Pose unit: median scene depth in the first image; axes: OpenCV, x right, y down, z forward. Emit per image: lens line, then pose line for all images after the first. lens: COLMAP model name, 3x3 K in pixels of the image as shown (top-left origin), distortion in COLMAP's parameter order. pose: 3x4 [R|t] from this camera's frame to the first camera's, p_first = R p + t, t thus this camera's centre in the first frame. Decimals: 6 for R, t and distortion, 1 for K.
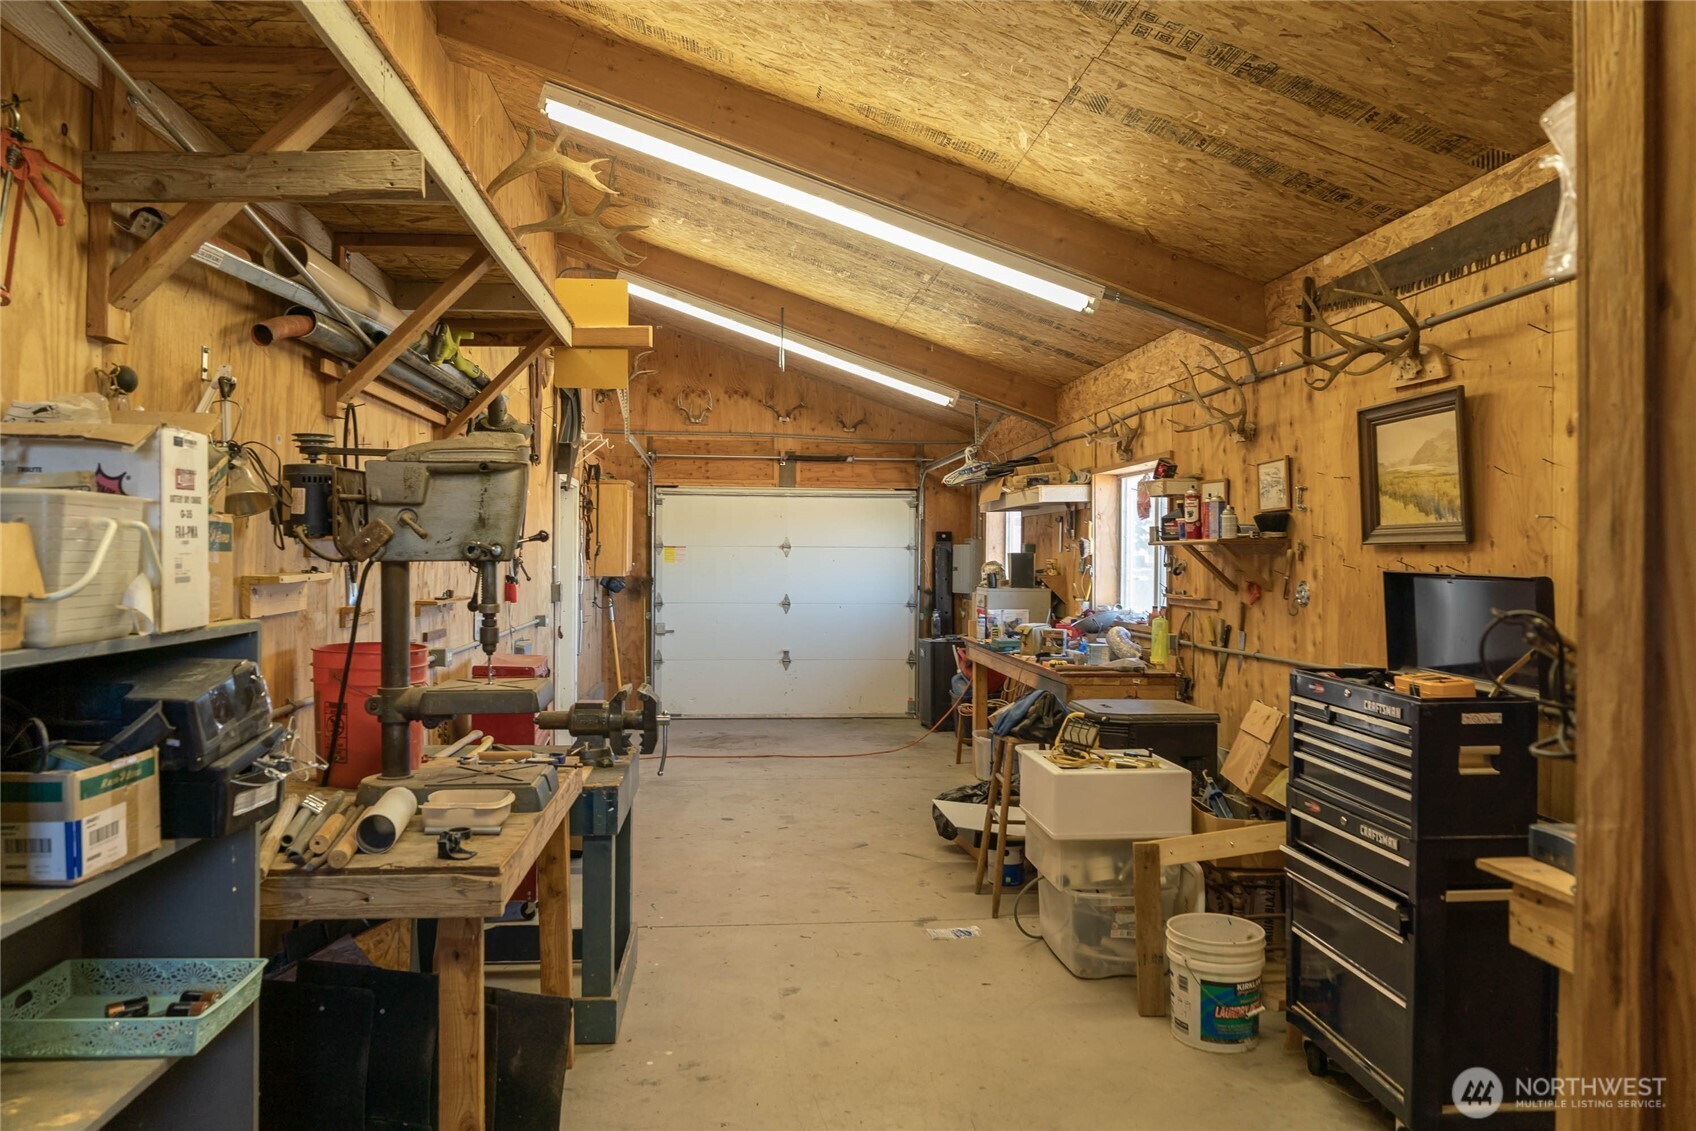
lens RADIAL K [[1131.2, 0, 848.0], [0, 1131.2, 565.5], [0, 0, 1]] dist [-0.004664, -0.001534]
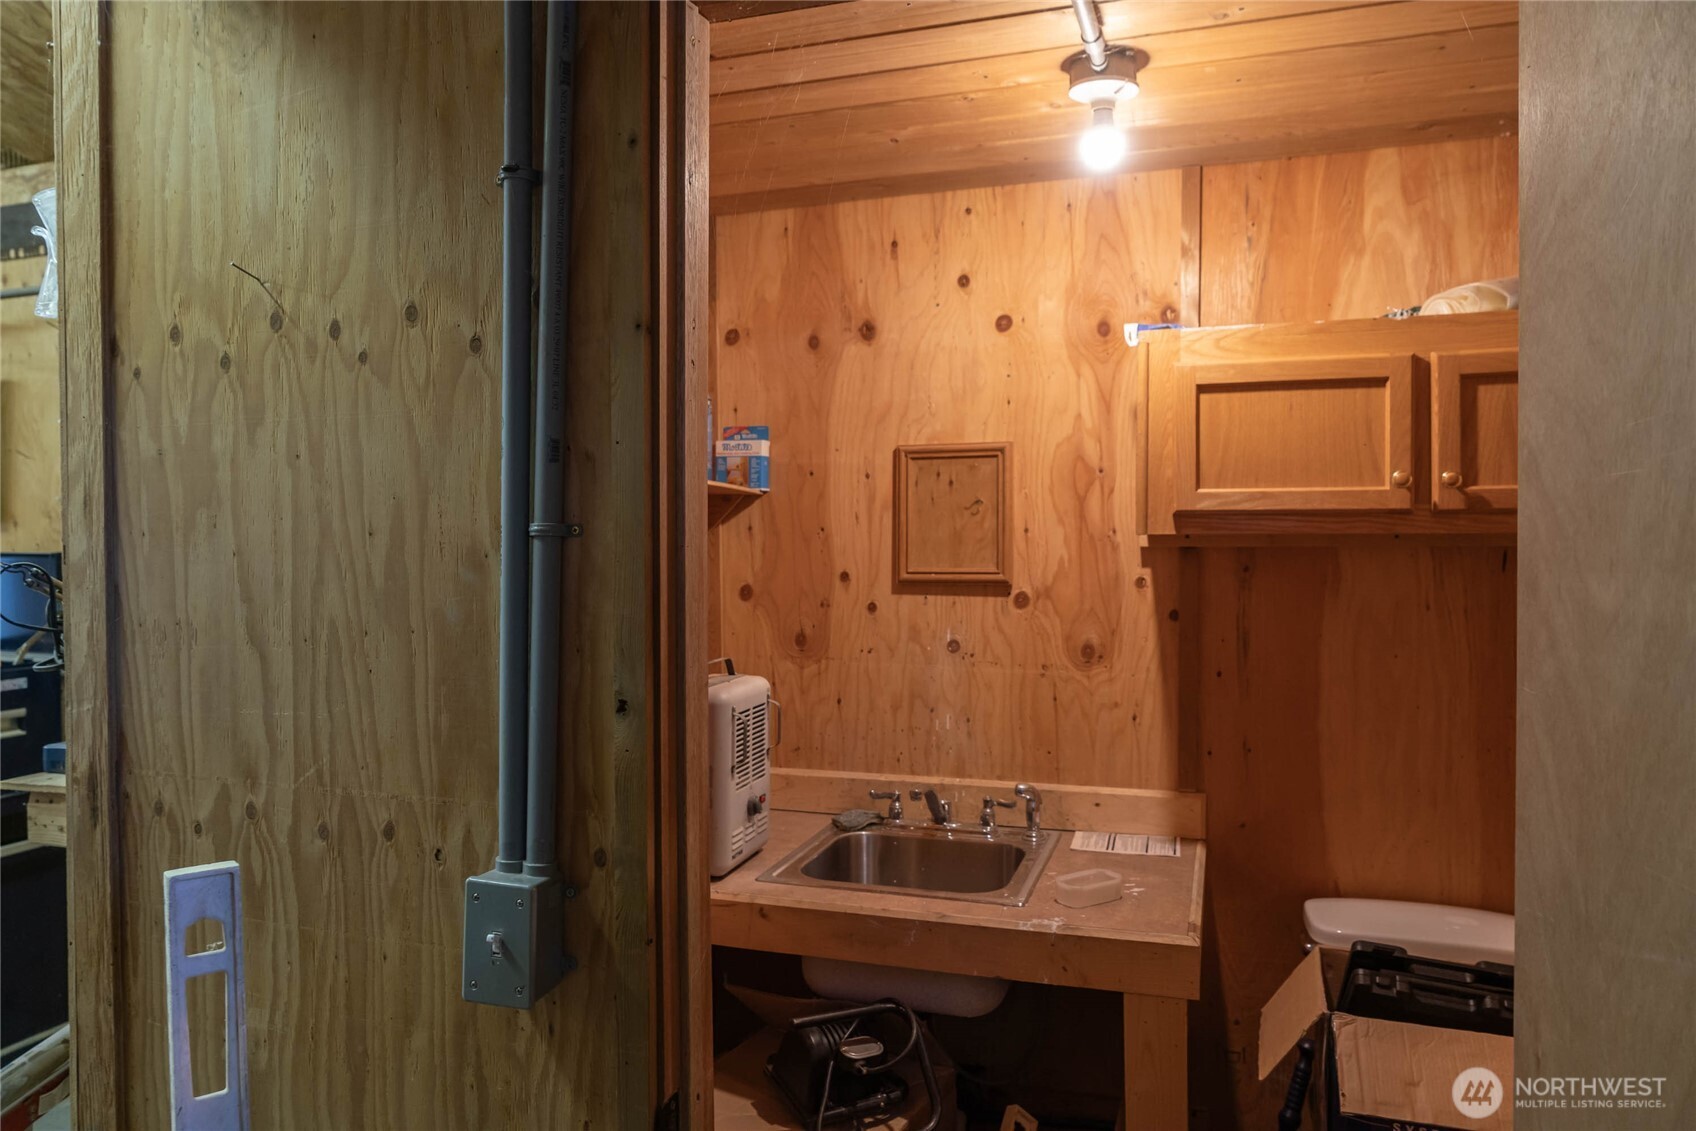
lens RADIAL K [[1163.2, 0, 848.0], [0, 1163.2, 565.5], [0, 0, 1]] dist [-0.024076, 0.005290]
pose [[0.420299, -0.019159, 0.907183, -0.254231], [0.010523, 0.999813, 0.016240, 0.034594], [-0.907325, 0.002721, 0.420422, -0.510235]]
